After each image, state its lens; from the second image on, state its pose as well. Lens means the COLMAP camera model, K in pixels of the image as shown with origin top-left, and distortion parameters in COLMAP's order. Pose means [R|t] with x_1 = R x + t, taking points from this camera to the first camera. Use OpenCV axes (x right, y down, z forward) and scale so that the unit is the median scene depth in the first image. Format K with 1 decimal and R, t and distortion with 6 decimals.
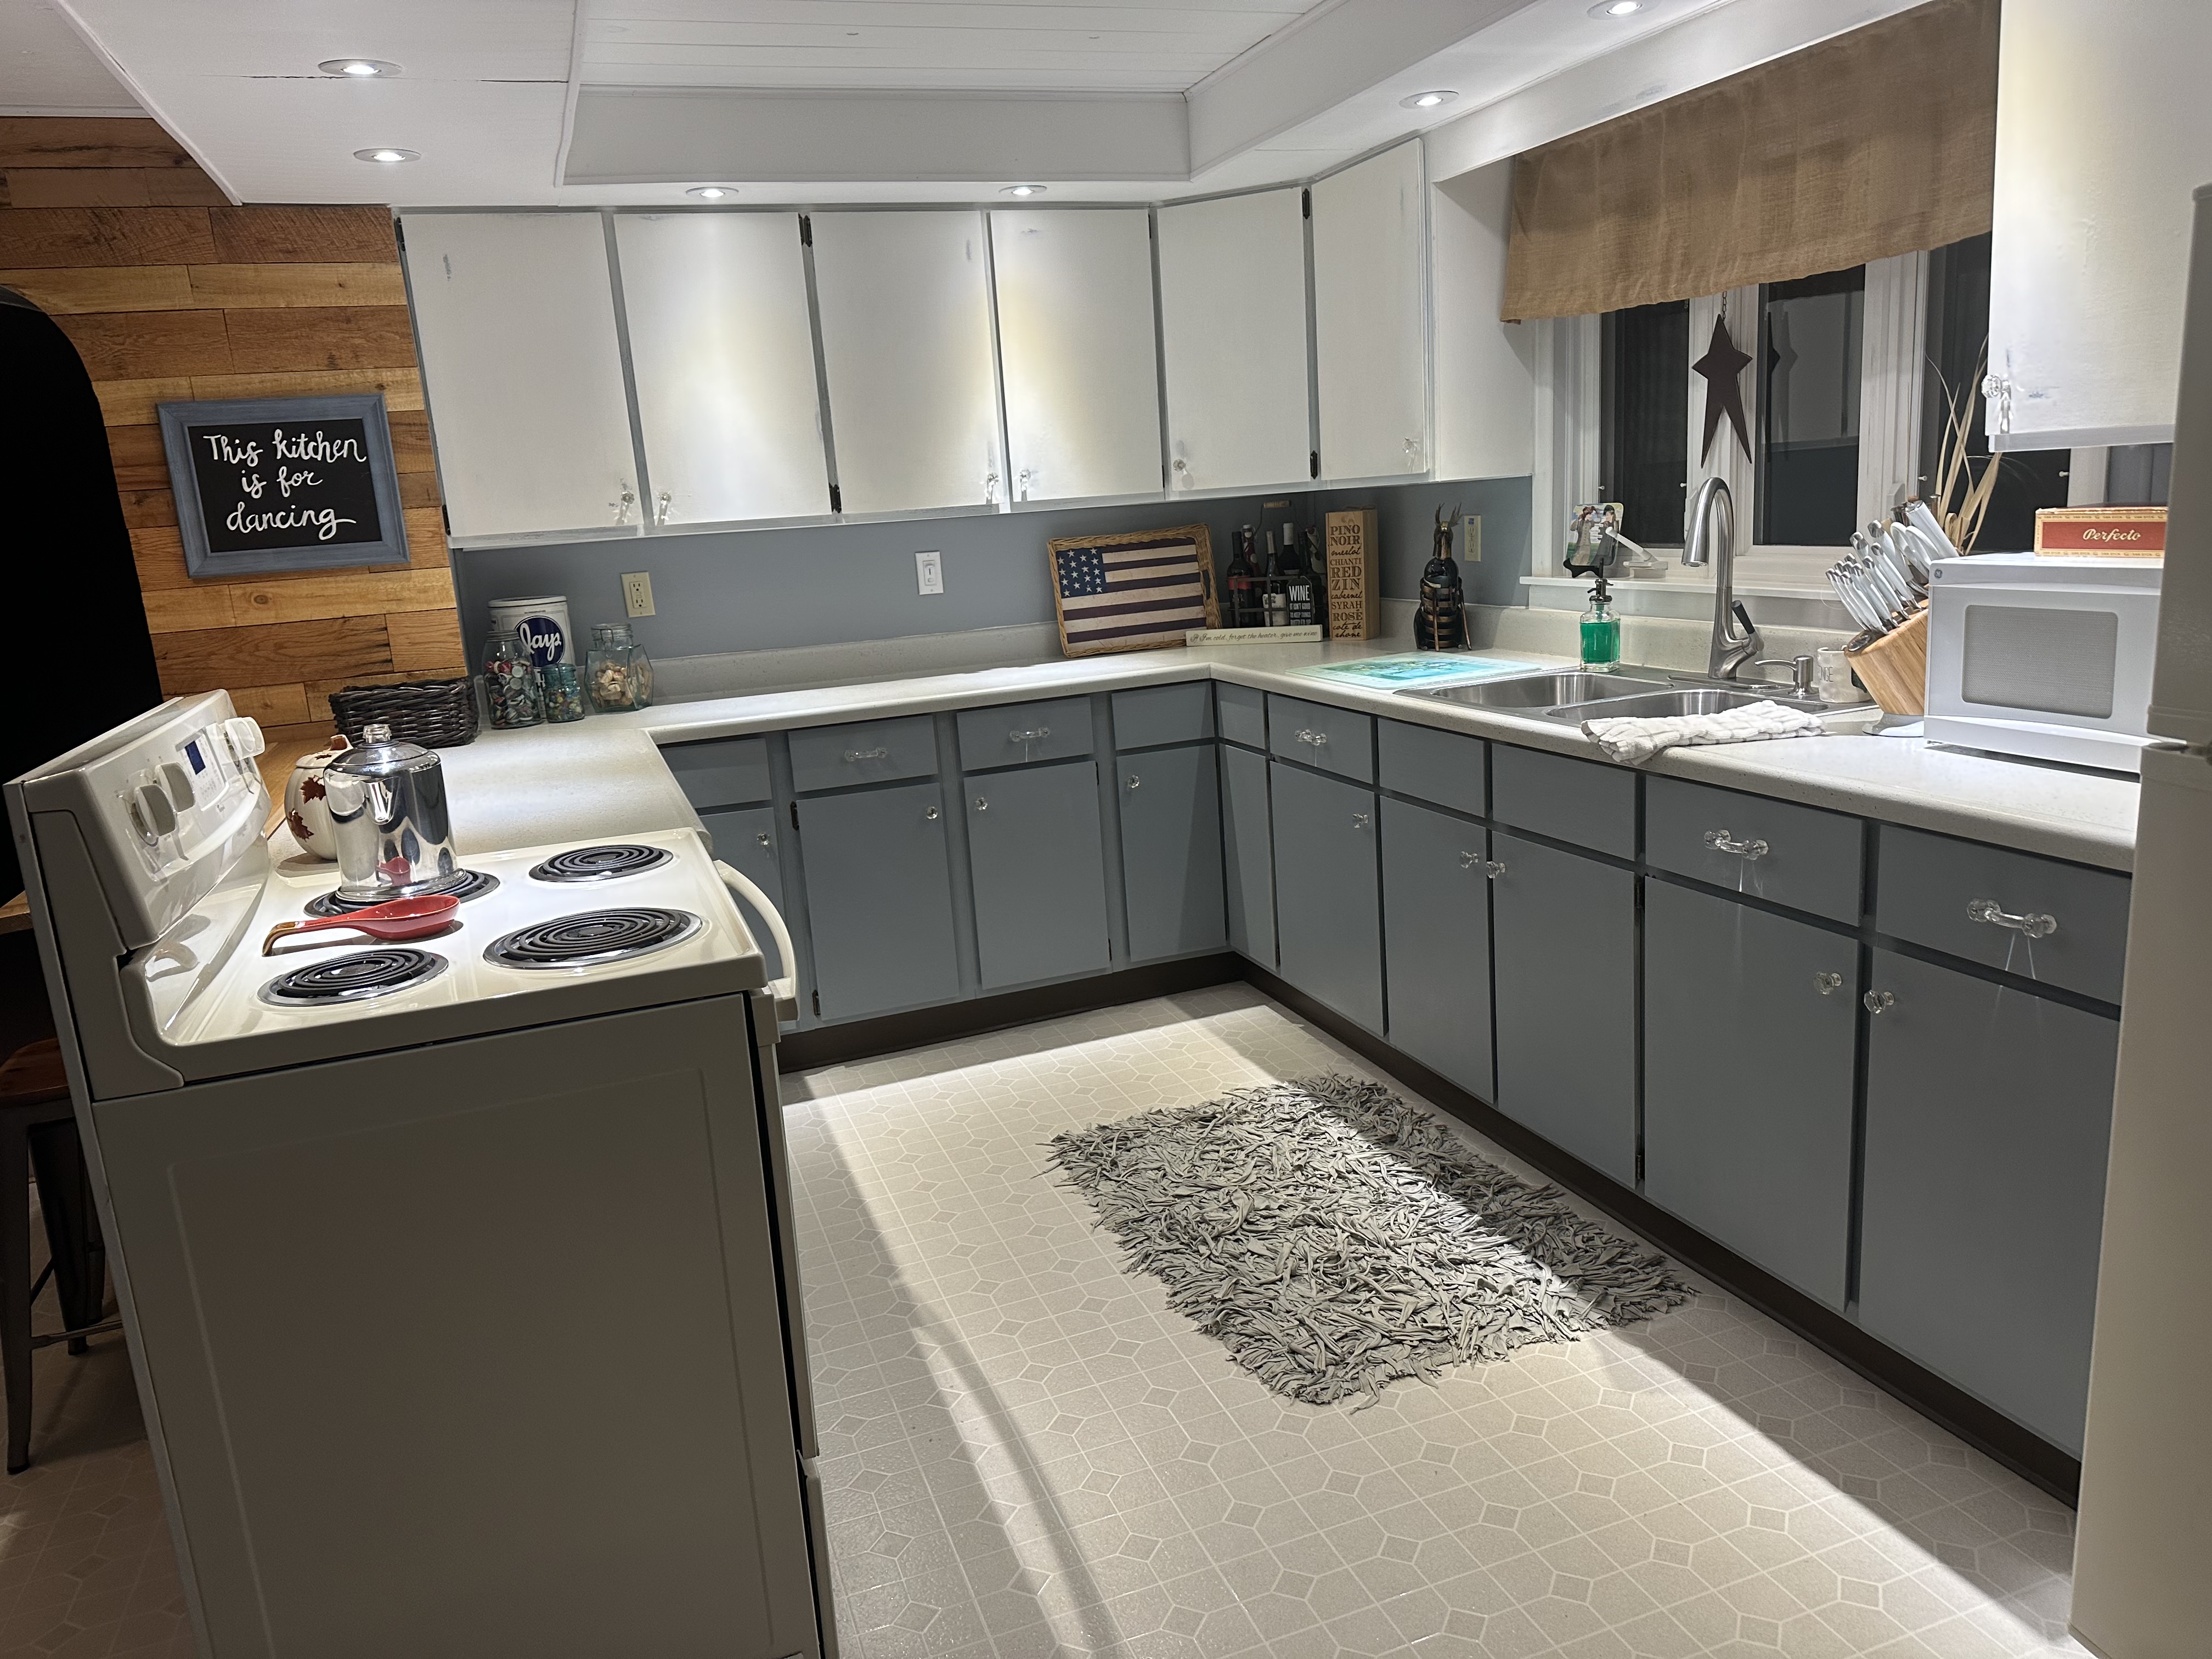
lens RADIAL K [[1514.3, 0, 1107.5], [0, 1514.3, 862.7], [0, 0, 1]] dist [0.021539, -0.041788]
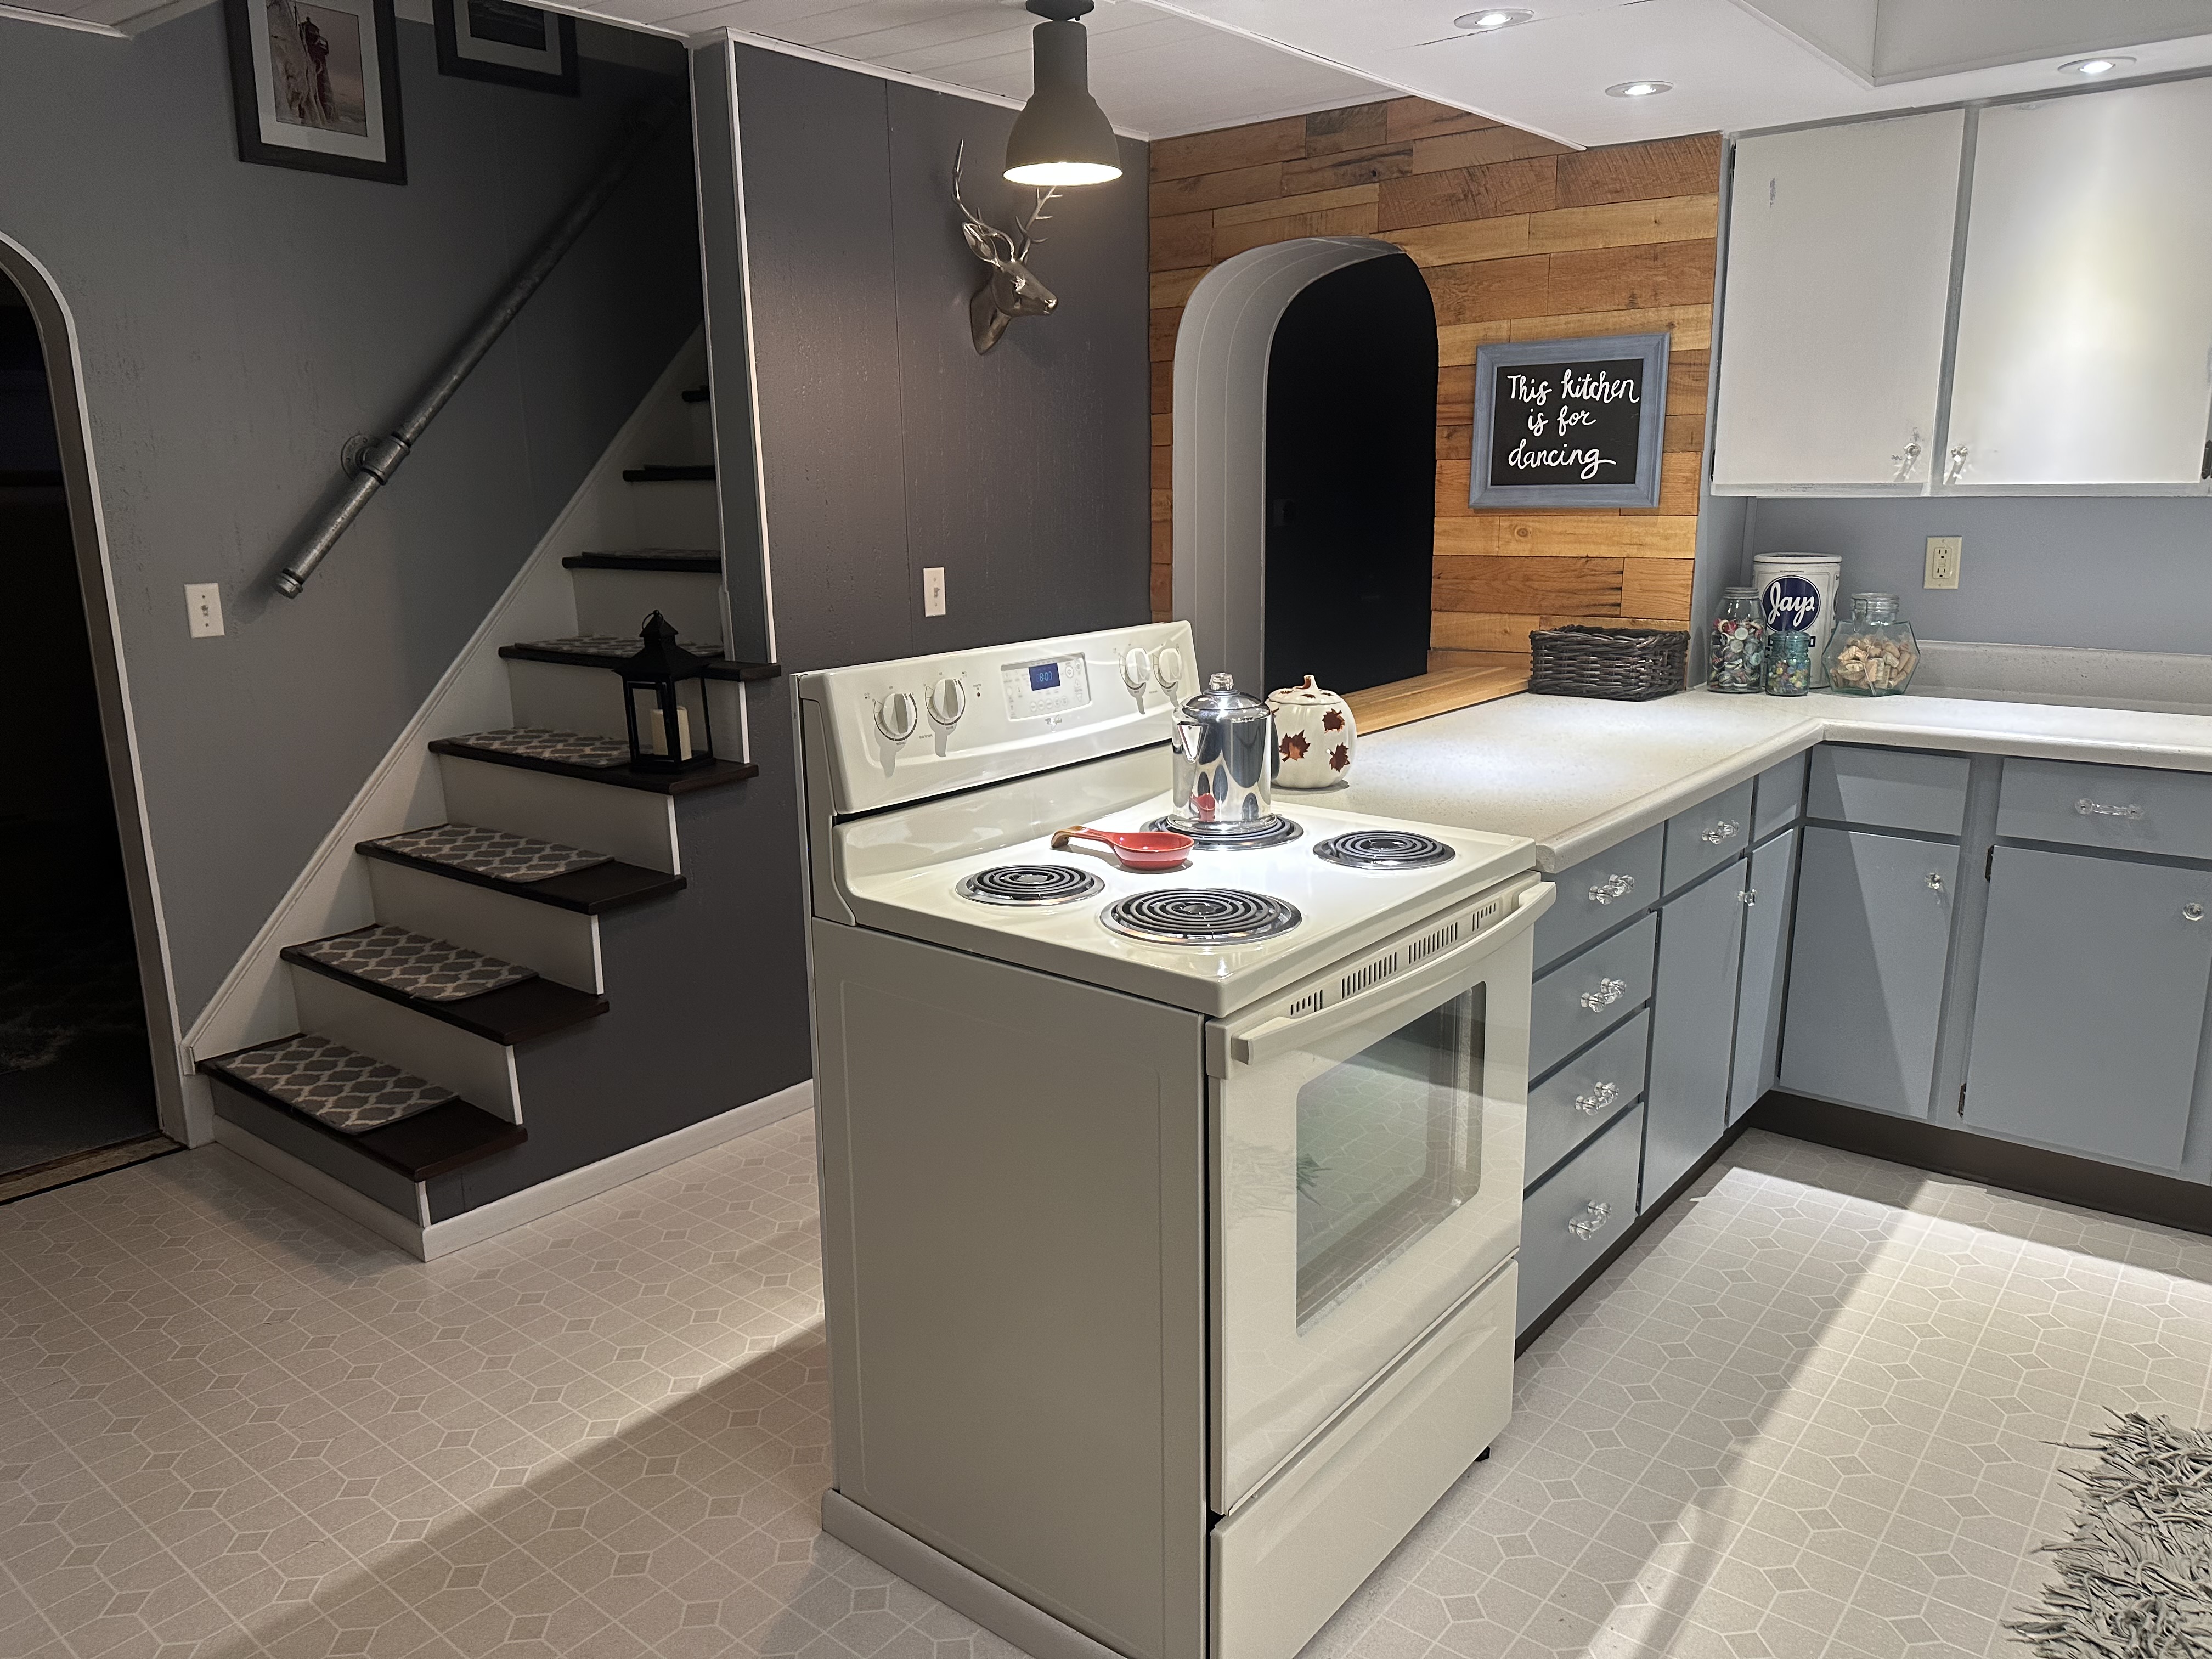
lens RADIAL K [[1559.3, 0, 1106.0], [0, 1559.3, 829.5], [0, 0, 1]] dist [0.013247, -0.032157]
pose [[0.516750, 0.243616, -0.820744, 0.233281], [-0.221731, 0.964033, 0.146543, -0.070178], [0.826925, 0.106258, 0.552181, 0.188317]]
